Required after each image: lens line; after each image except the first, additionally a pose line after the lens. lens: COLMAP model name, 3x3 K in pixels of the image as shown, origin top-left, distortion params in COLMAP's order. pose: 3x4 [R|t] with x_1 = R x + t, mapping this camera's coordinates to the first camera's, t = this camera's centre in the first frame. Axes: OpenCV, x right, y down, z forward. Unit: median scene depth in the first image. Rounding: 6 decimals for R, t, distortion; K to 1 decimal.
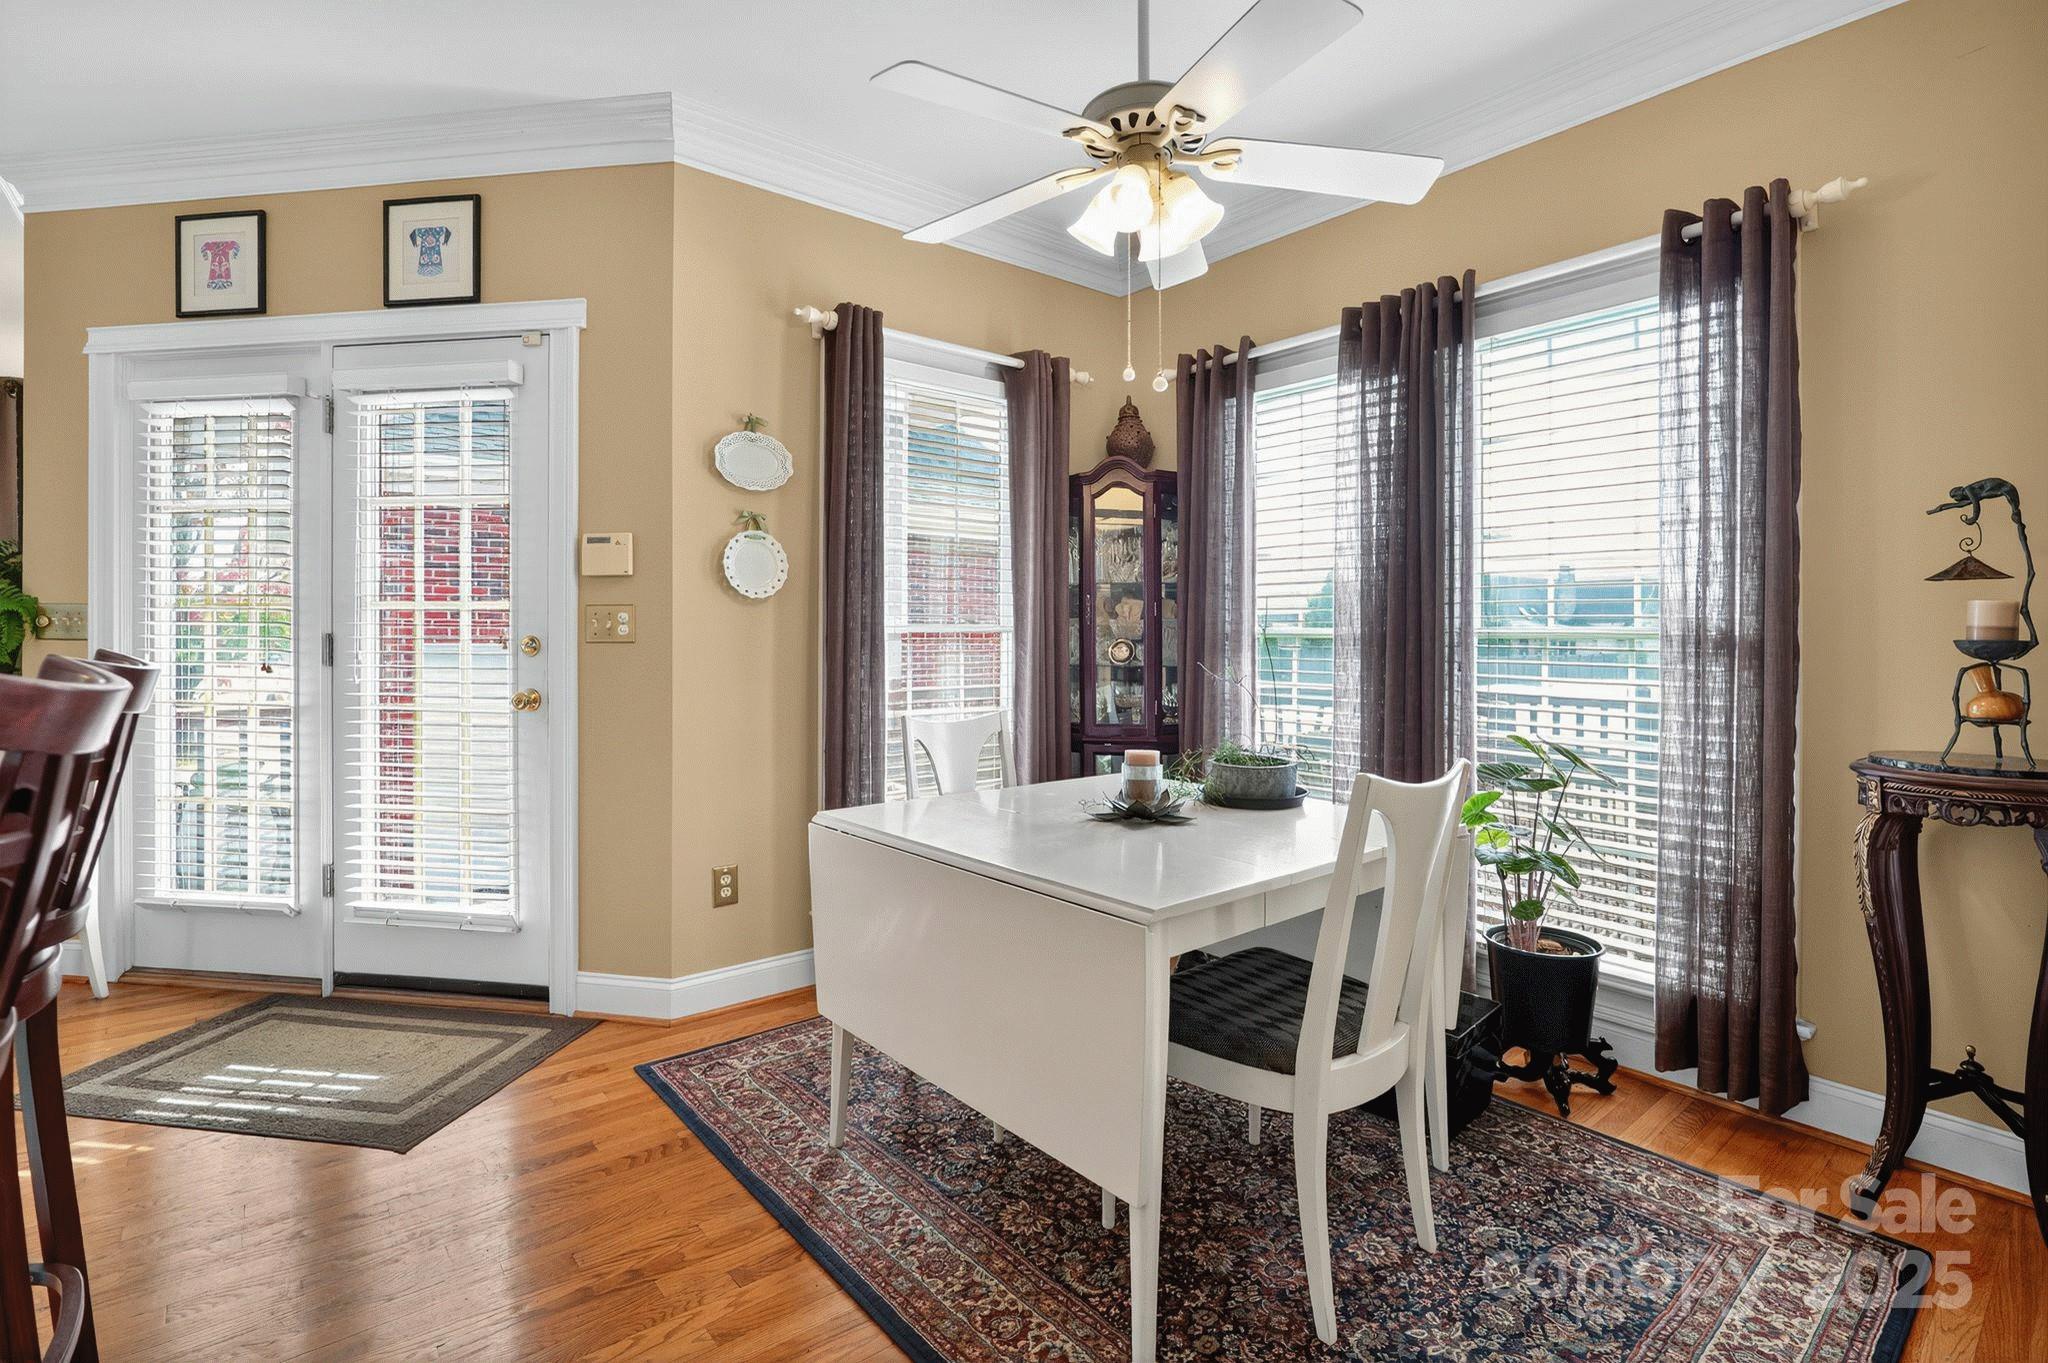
lens RADIAL K [[945.1, 0, 1046.1], [0, 945.1, 637.4], [0, 0, 1]] dist [-0.021078, 0.002116]
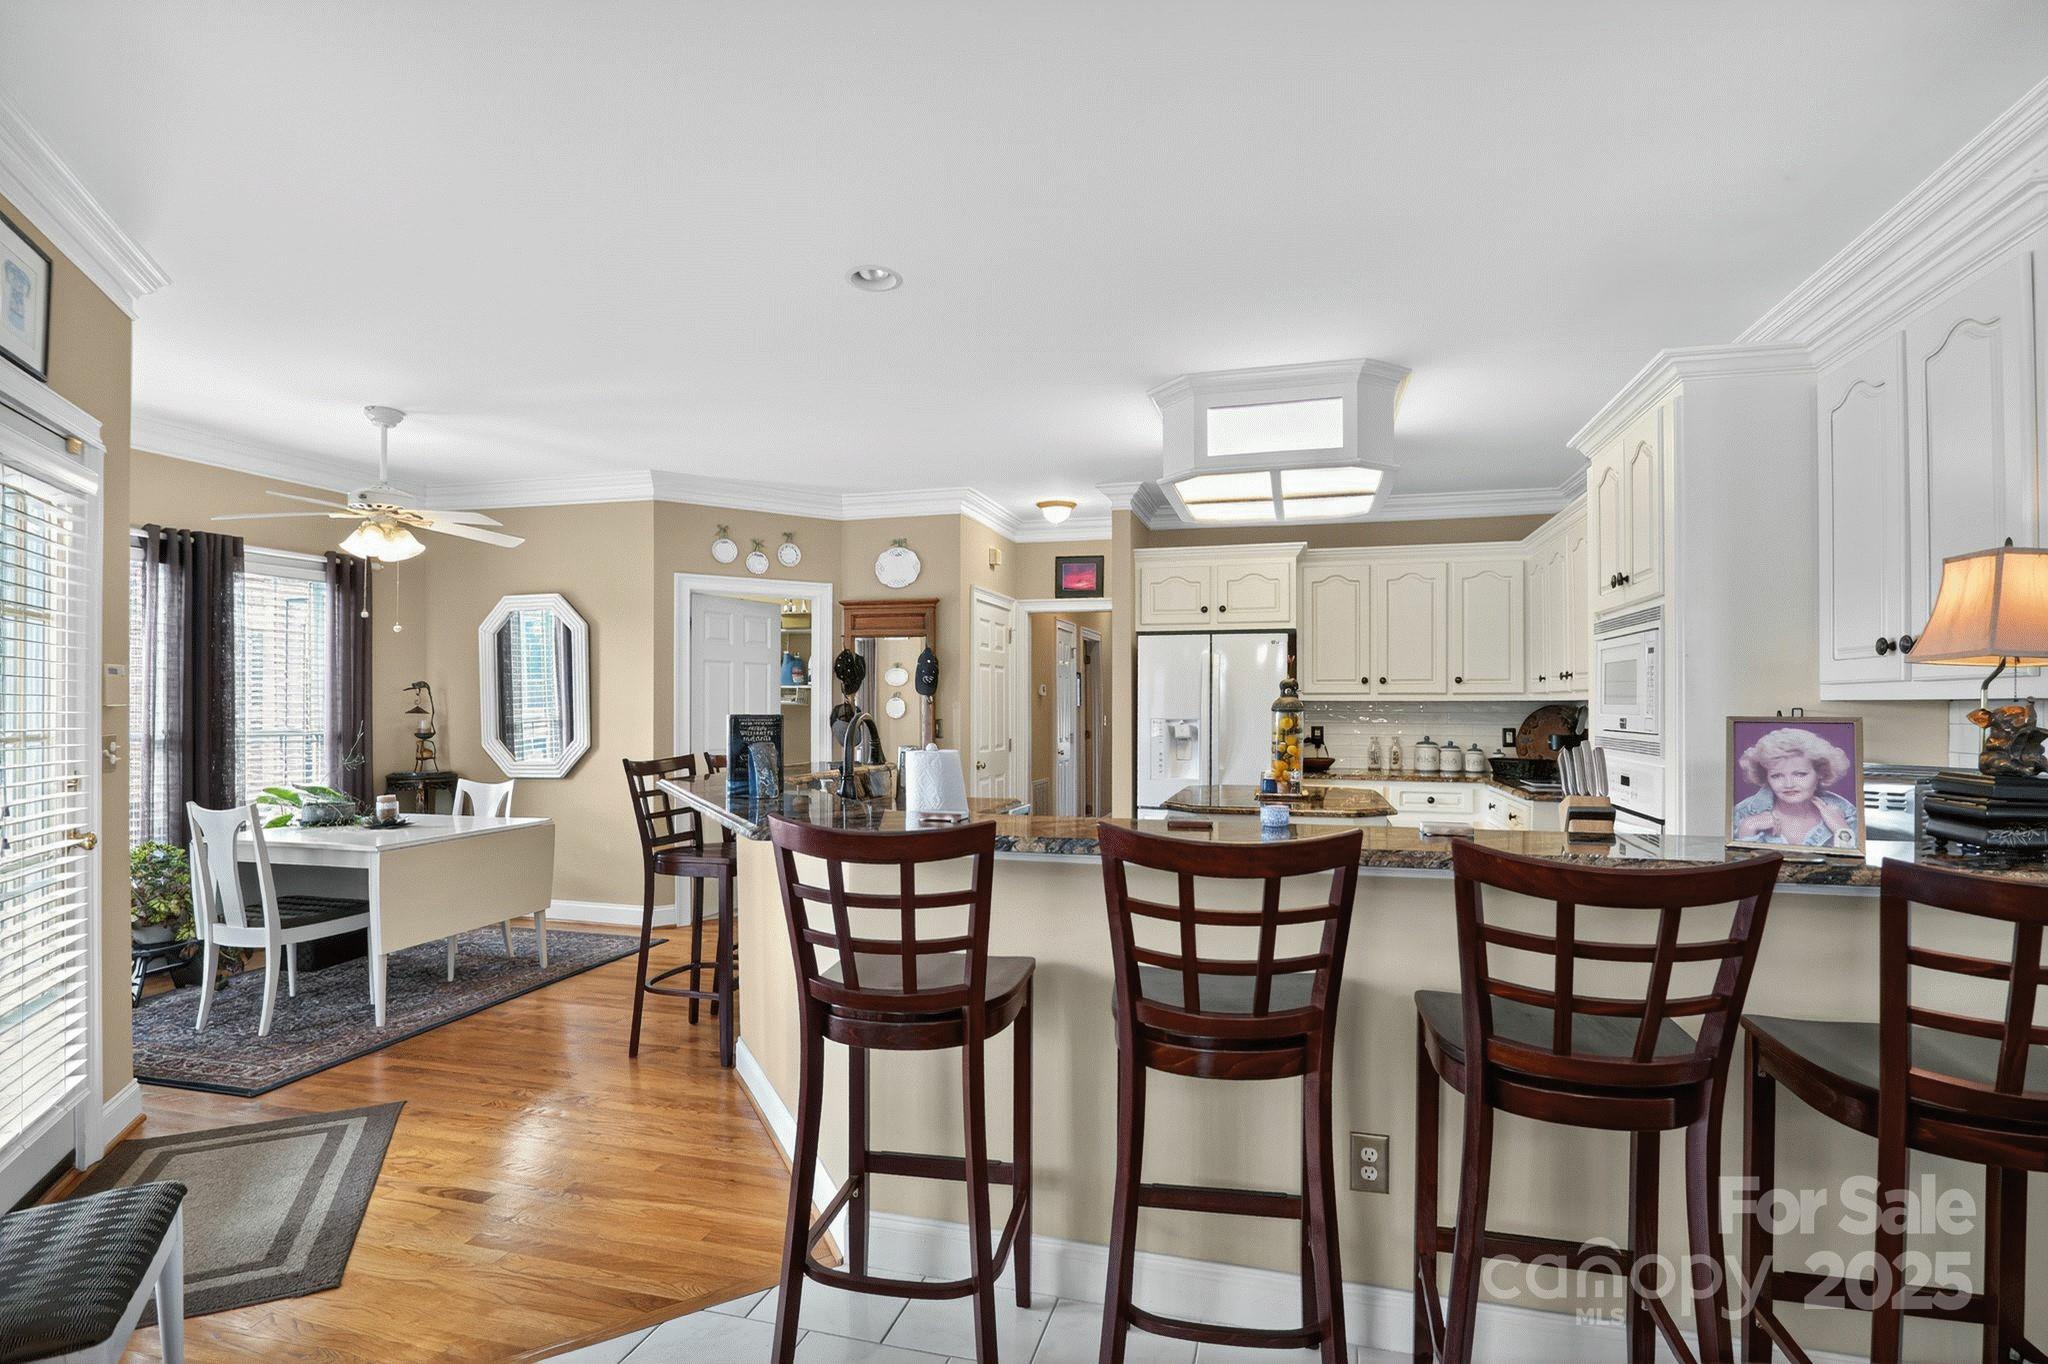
lens RADIAL K [[986.4, 0, 1037.6], [0, 986.4, 713.9], [0, 0, 1]] dist [-0.016557, -0.000885]
pose [[-0.577707, -0.009638, 0.816187, -2.828192], [-0.000062, 0.999931, 0.011764, -0.099060], [-0.816244, 0.006745, -0.577667, 1.183928]]
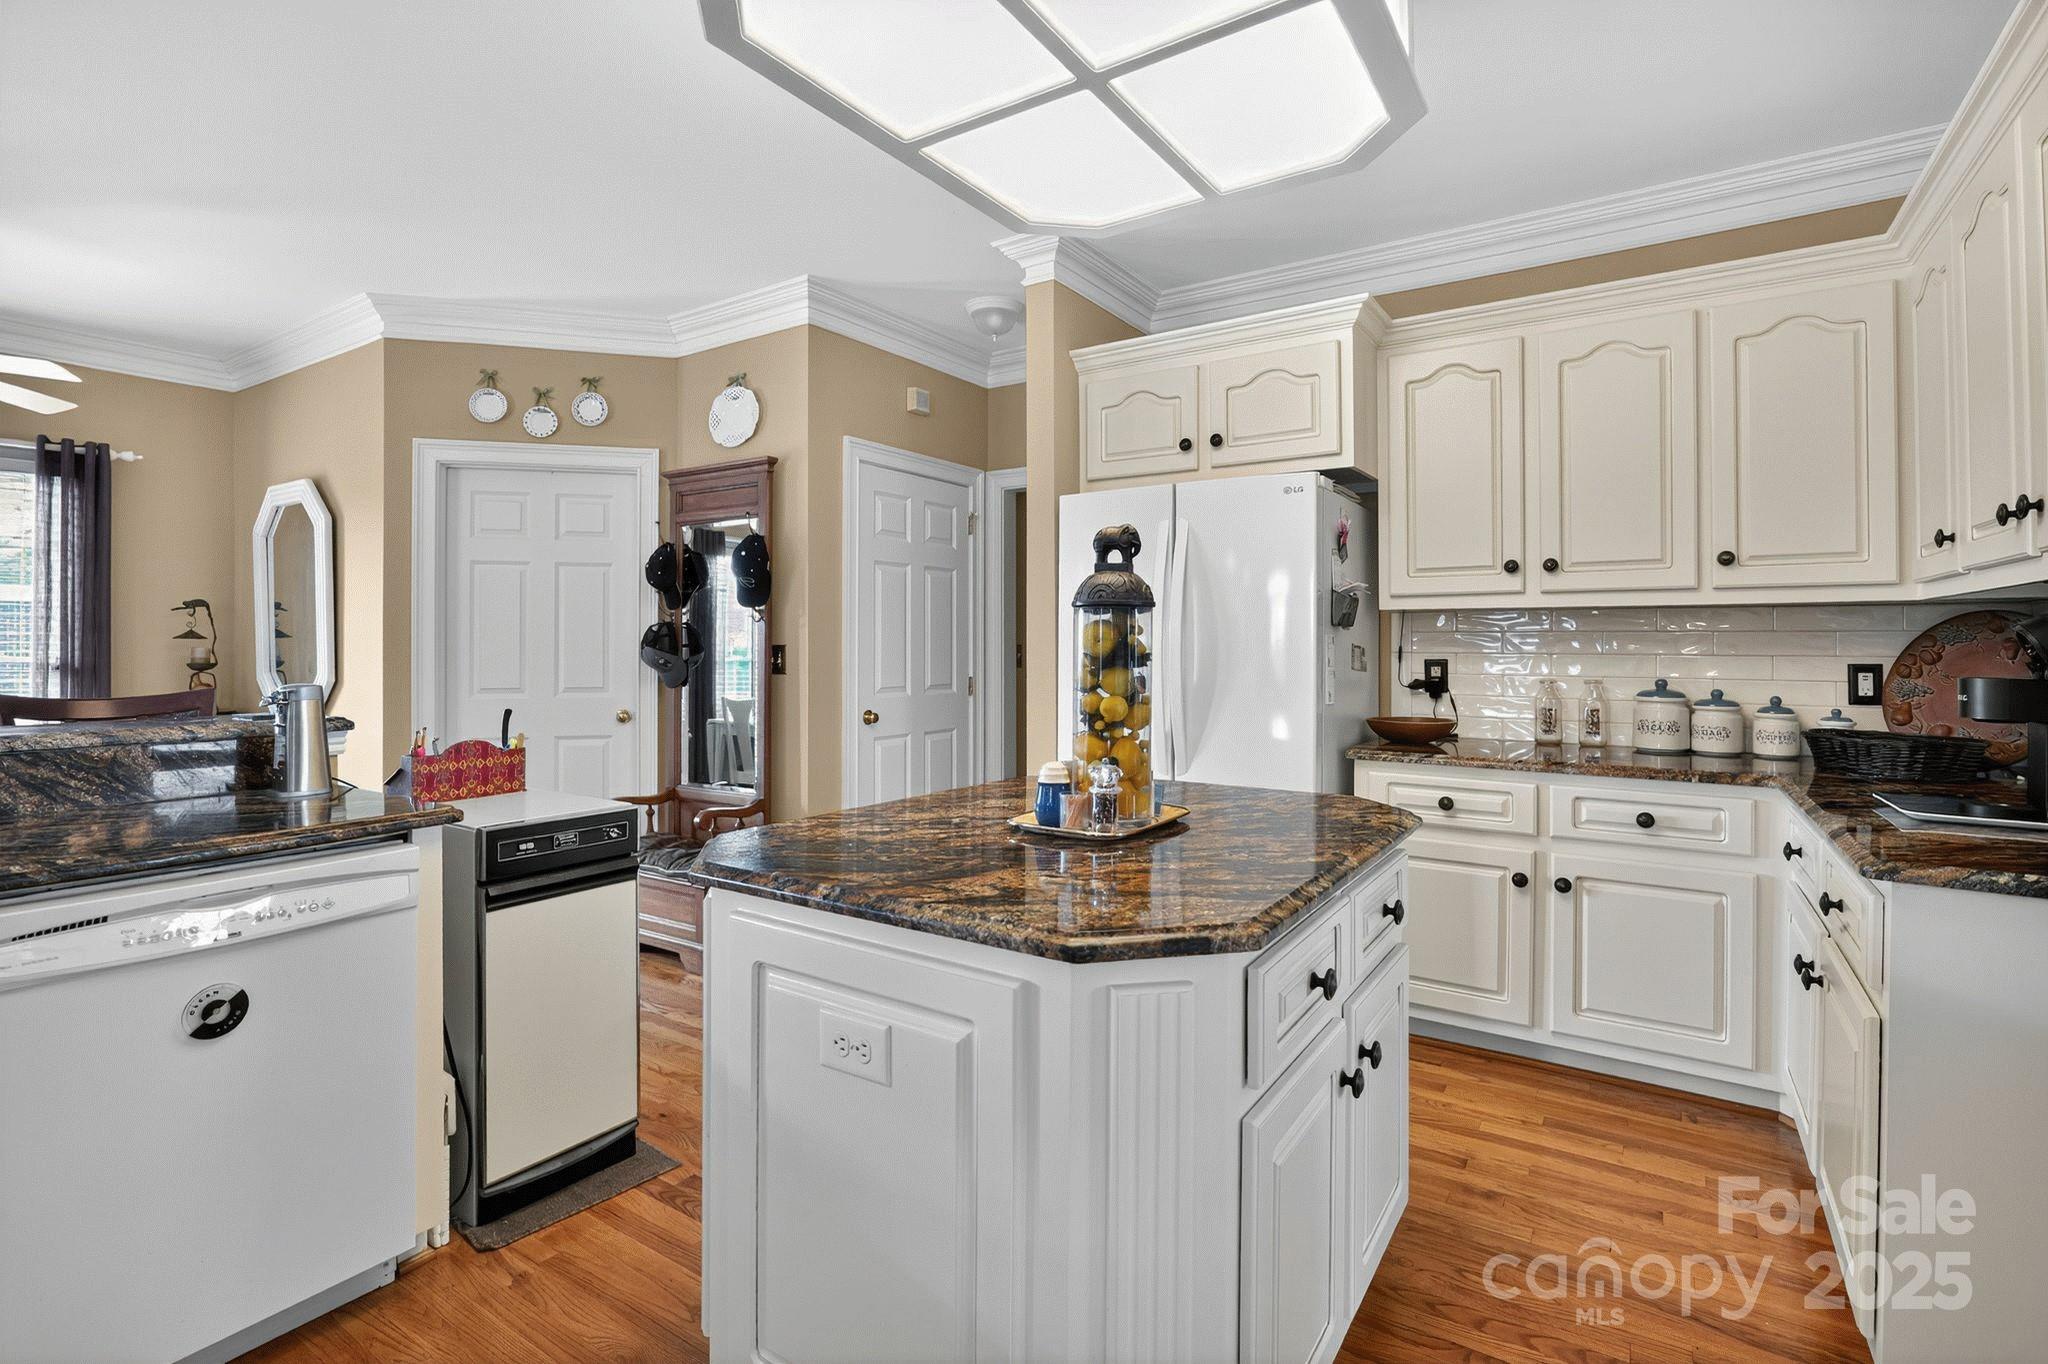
lens RADIAL K [[945.1, 0, 1032.2], [0, 945.1, 642.5], [0, 0, 1]] dist [-0.021078, 0.002116]
pose [[-0.288041, 0.002761, 0.957614, -2.019959], [0.001773, 0.999996, -0.002350, -0.041374], [-0.957617, 0.001021, -0.288044, -0.438533]]
